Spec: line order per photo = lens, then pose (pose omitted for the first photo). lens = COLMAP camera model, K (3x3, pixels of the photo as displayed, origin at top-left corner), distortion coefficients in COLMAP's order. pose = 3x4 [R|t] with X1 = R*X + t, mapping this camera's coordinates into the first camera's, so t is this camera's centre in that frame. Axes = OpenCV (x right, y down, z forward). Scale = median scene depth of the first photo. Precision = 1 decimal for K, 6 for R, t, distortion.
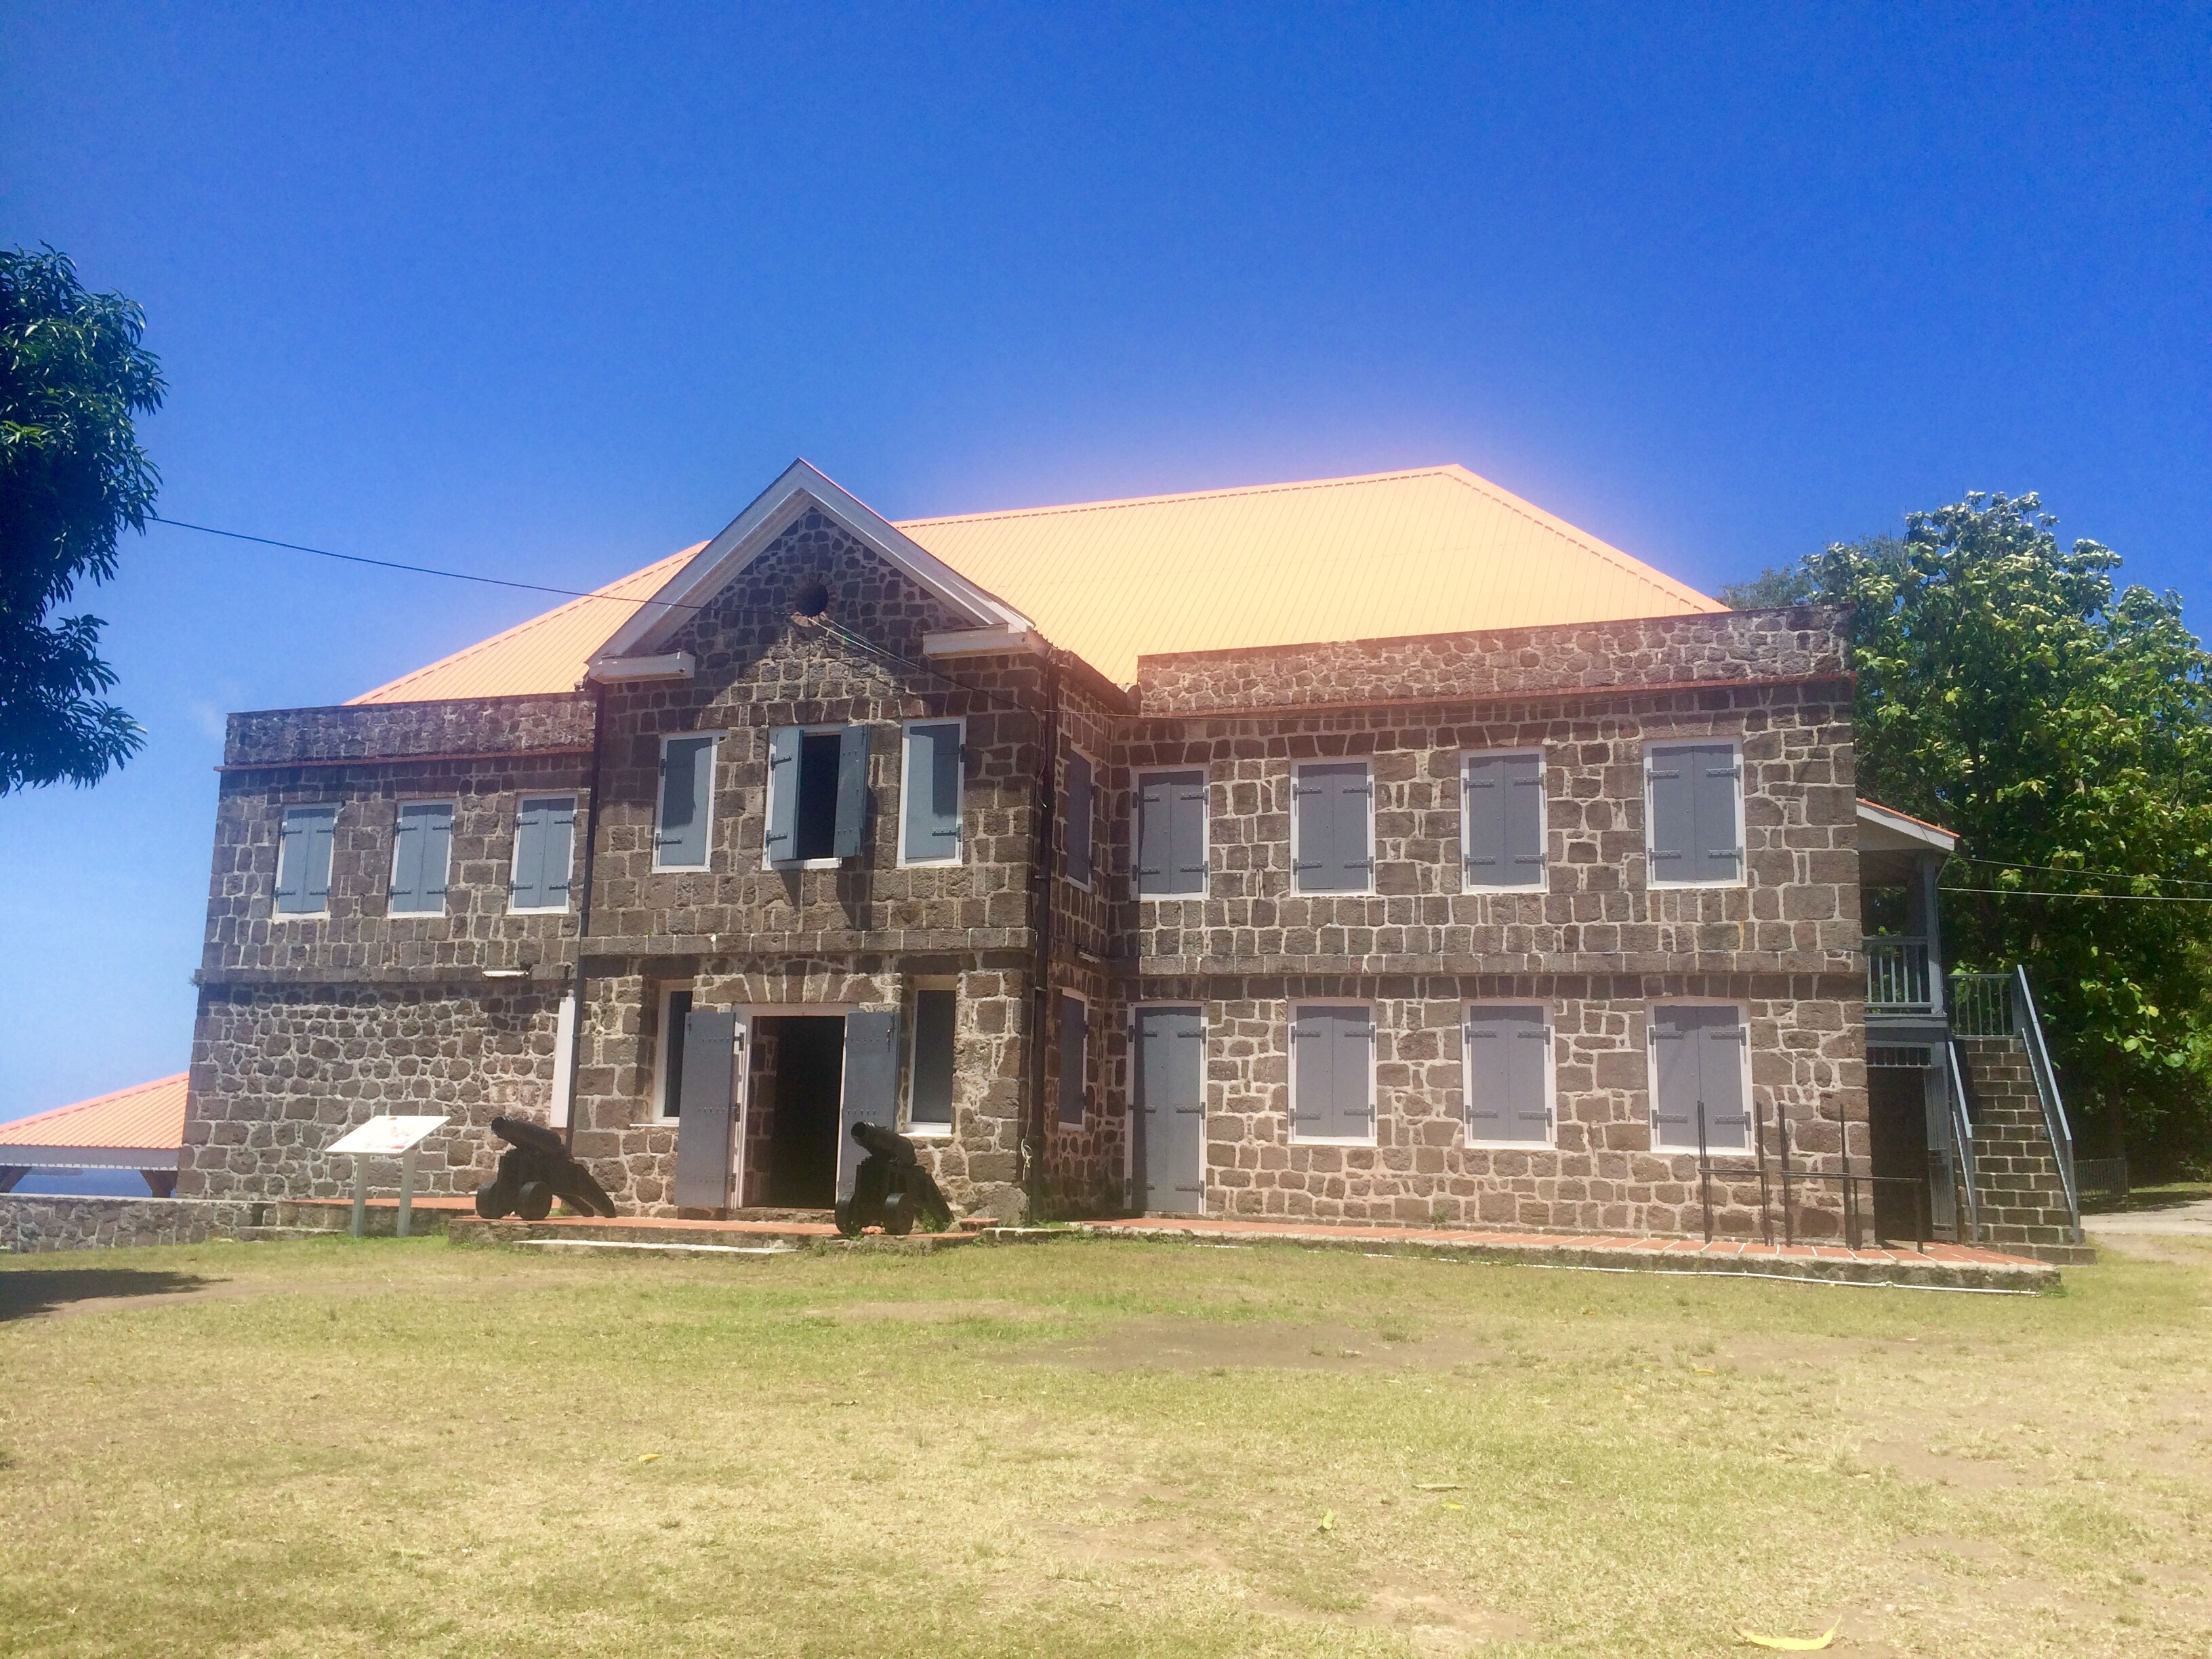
lens RADIAL K [[1906.7, 0, 1095.9], [0, 1906.7, 811.1], [0, 0, 1]] dist [0.080409, -0.063161]
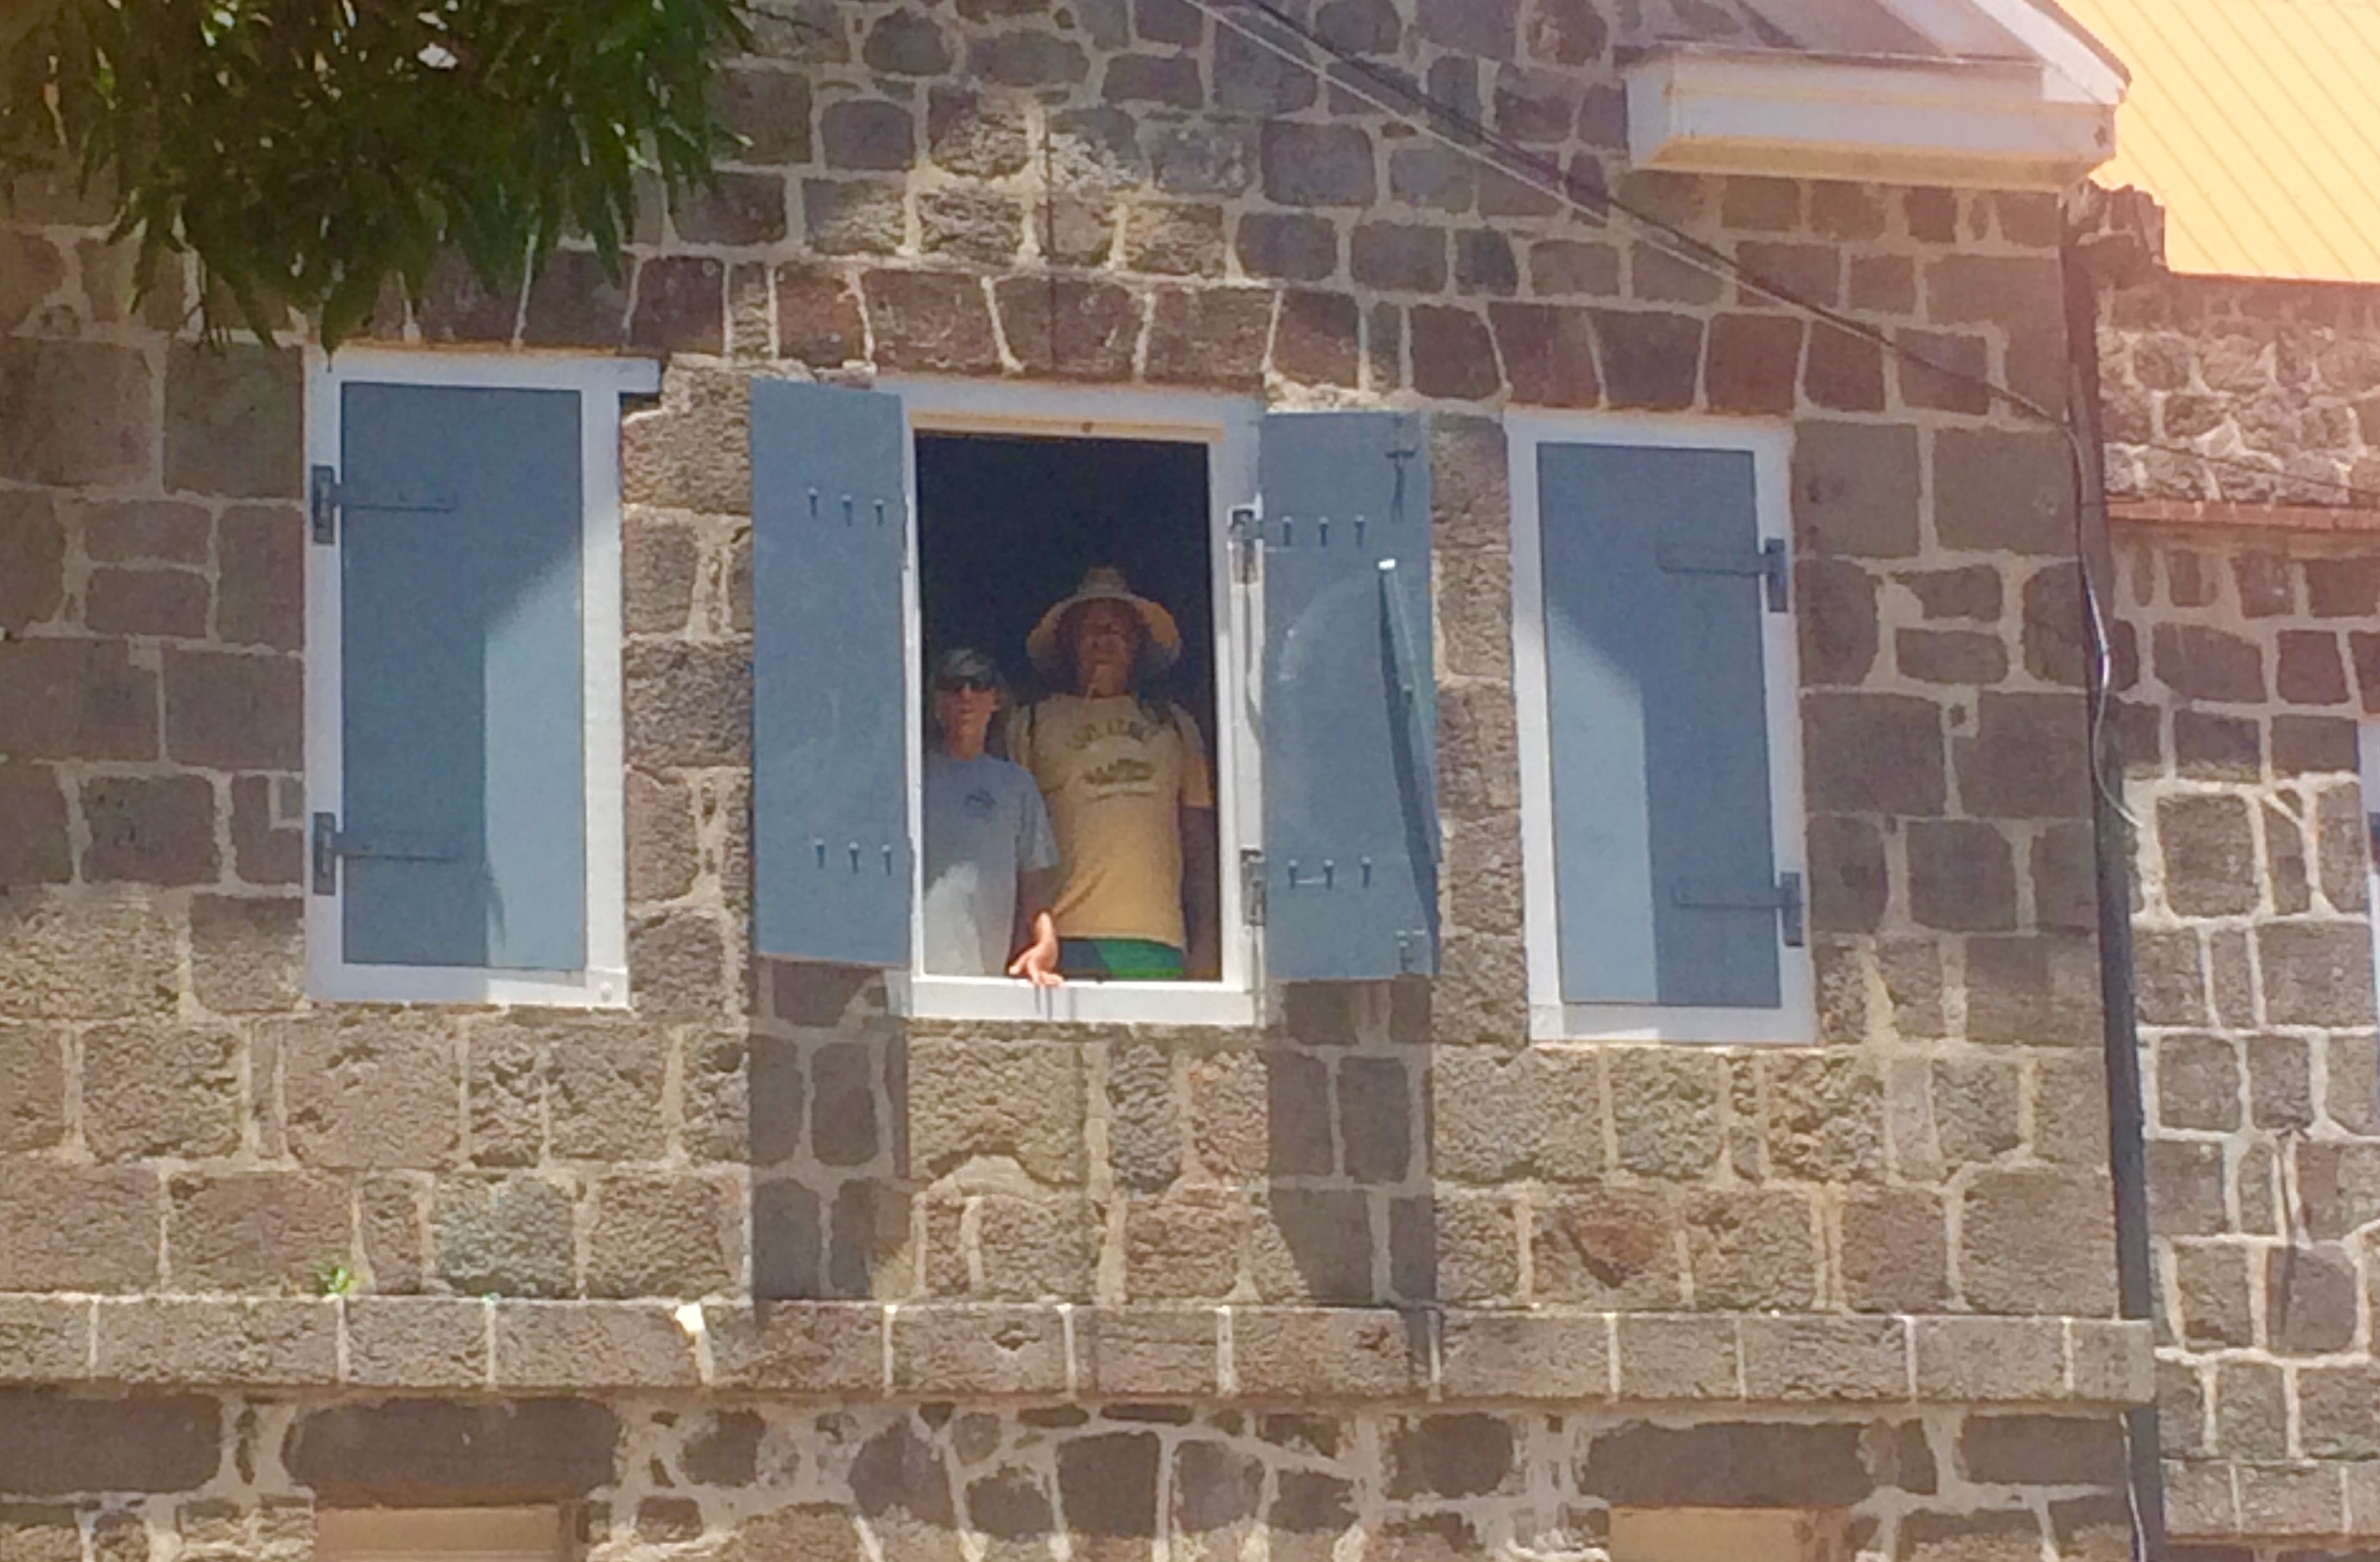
lens RADIAL K [[7234.8, 0, 1182.4], [0, 7234.8, 785.3], [0, 0, 1]] dist [-0.017984, 0.000000]
pose [[0.806320, 0.079252, 0.586146, -0.635320], [-0.059189, 0.996820, -0.053357, 0.046564], [-0.588511, 0.008329, 0.808447, 0.307267]]
